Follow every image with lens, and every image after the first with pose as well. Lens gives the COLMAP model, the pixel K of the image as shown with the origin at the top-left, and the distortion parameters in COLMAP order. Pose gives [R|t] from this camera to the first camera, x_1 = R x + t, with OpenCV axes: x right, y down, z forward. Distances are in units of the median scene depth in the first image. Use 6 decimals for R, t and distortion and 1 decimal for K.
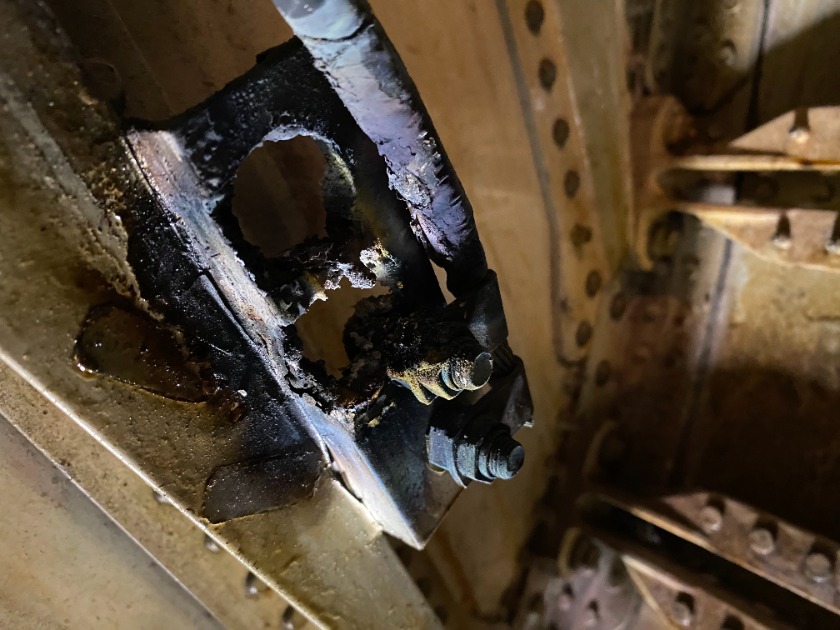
lens RADIAL K [[633.8, 0, 422.9], [0, 633.8, 311.5], [0, 0, 1]] dist [-0.003933, -0.015556]
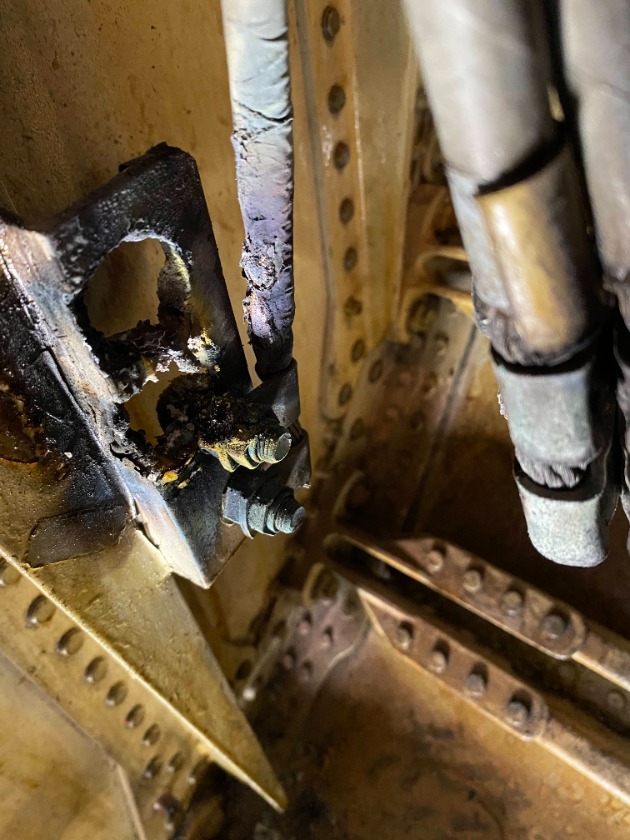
lens RADIAL K [[619.3, 0, 317.0], [0, 619.3, 414.3], [0, 0, 1]] dist [0.021211, -0.035247]
pose [[0.971447, 0.074772, 0.225168, -0.088292], [-0.097737, 0.990893, 0.092623, -0.067527], [-0.216192, -0.111985, 0.969907, -0.112943]]
